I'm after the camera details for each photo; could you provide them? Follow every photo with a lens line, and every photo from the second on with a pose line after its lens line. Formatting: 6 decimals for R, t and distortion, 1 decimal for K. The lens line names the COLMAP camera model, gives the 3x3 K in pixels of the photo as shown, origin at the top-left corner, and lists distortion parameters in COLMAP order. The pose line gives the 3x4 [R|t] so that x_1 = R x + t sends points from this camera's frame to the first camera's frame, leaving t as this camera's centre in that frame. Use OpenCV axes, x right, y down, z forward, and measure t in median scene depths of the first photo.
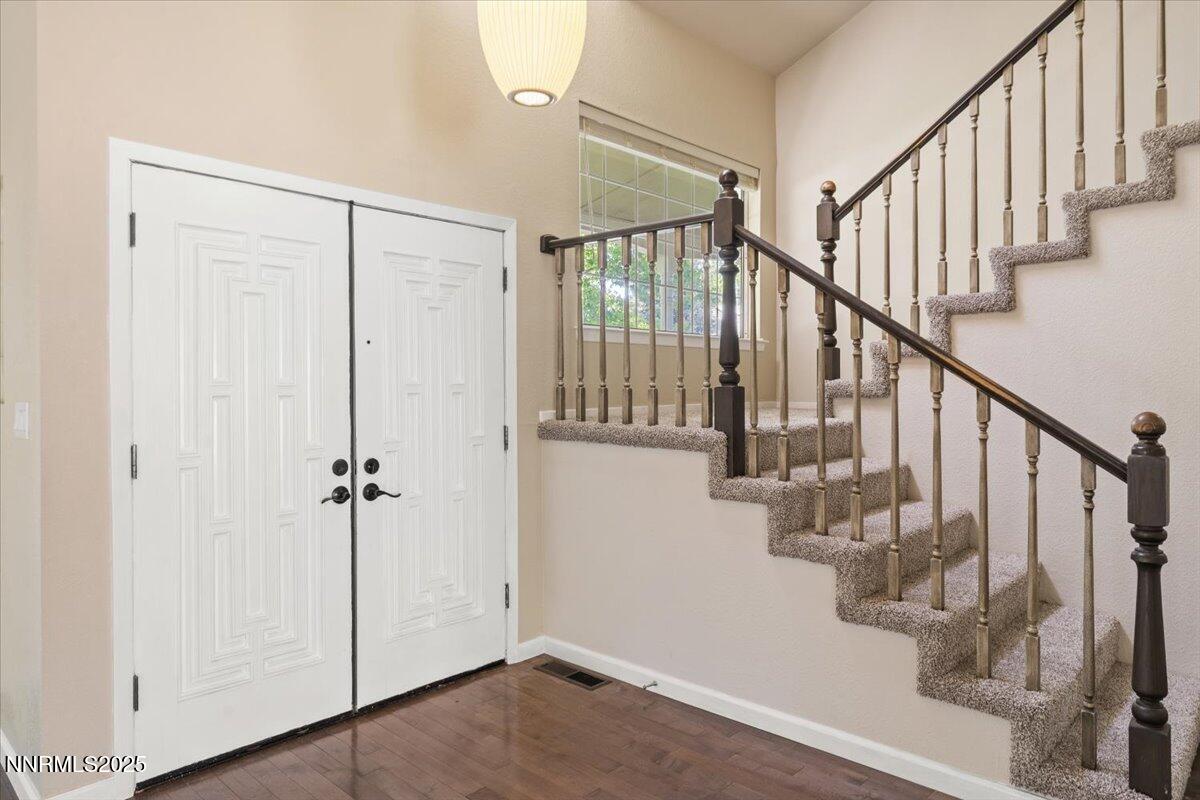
lens RADIAL K [[754.9, 0, 619.9], [0, 754.9, 389.1], [0, 0, 1]] dist [-0.003020, -0.001166]
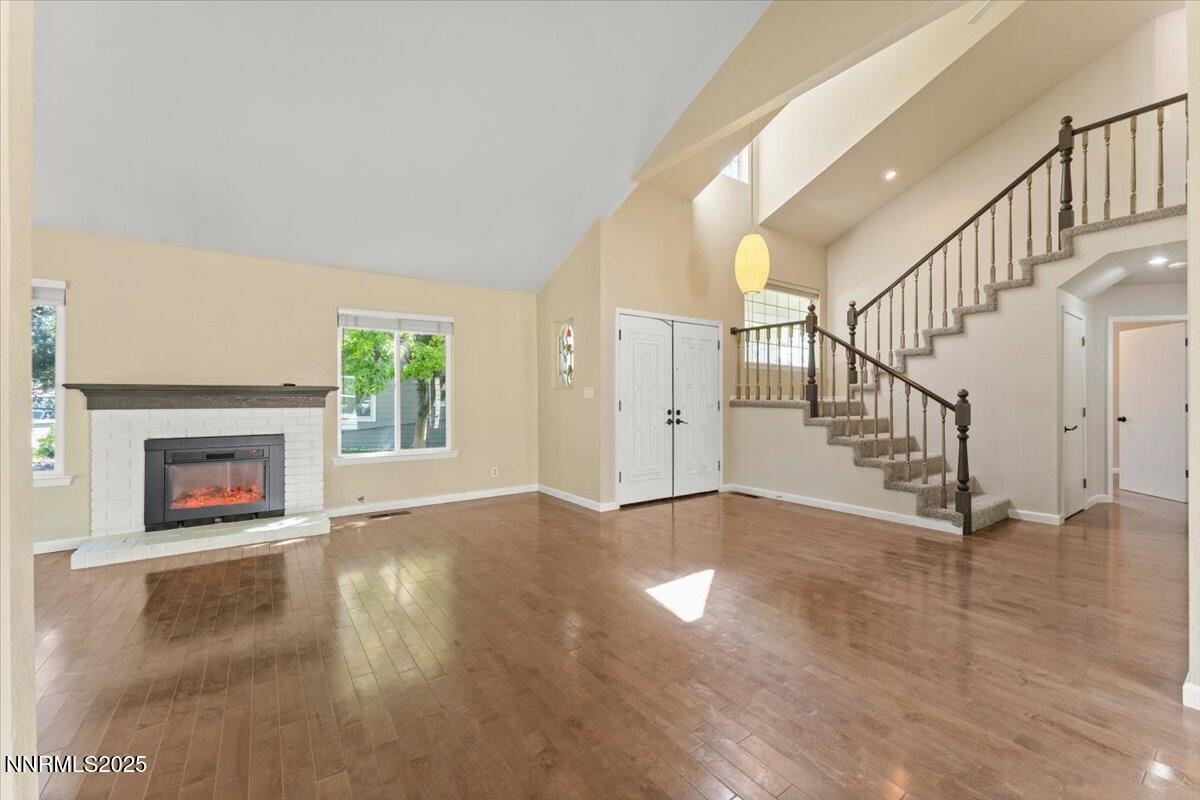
lens RADIAL K [[484.9, 0, 609.2], [0, 484.9, 397.9], [0, 0, 1]] dist [0.001265, -0.000202]
pose [[0.979364, 0.004967, -0.202043, -0.212563], [-0.007052, 0.999929, -0.009600, 0.065576], [0.201981, 0.010826, 0.979330, -0.841584]]
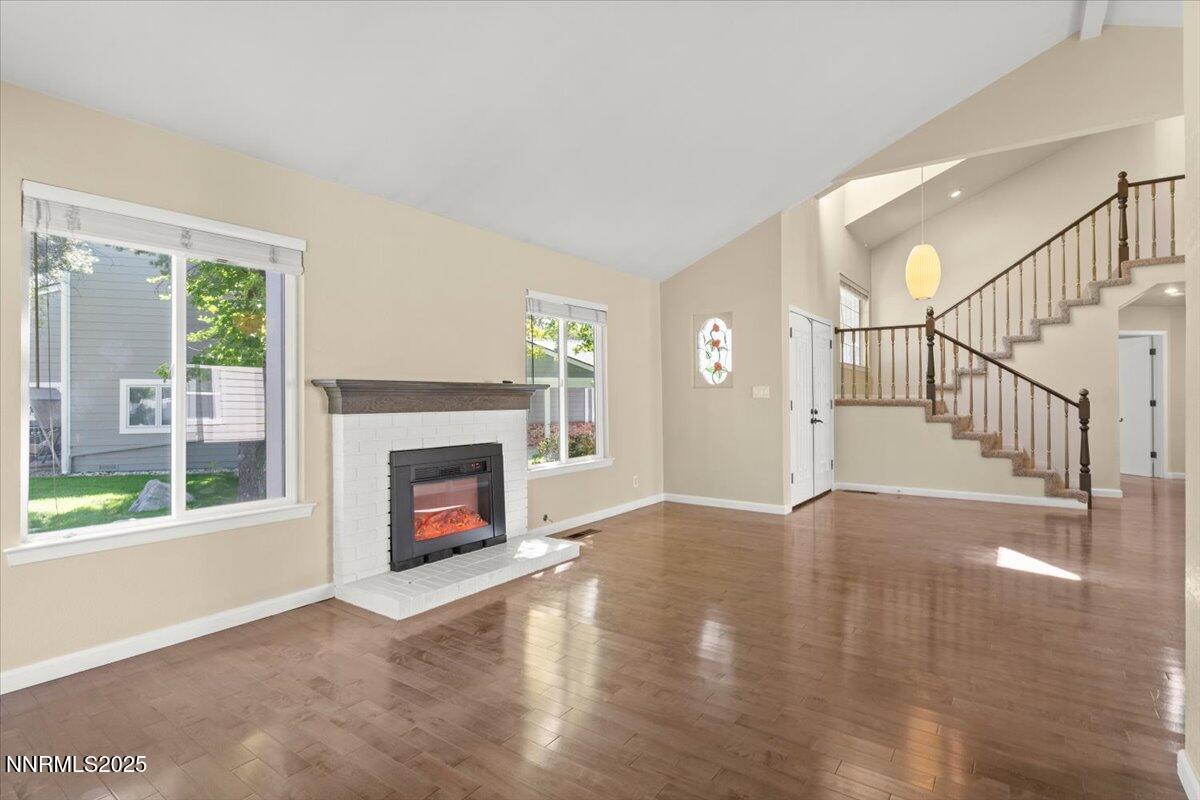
lens RADIAL K [[580.8, 0, 615.2], [0, 580.8, 394.6], [0, 0, 1]] dist [-0.000517, -0.000156]
pose [[0.991950, 0.001983, 0.126614, -1.336744], [0.000191, 0.999853, -0.017157, 0.074548], [-0.126629, 0.017043, 0.991804, -1.058137]]
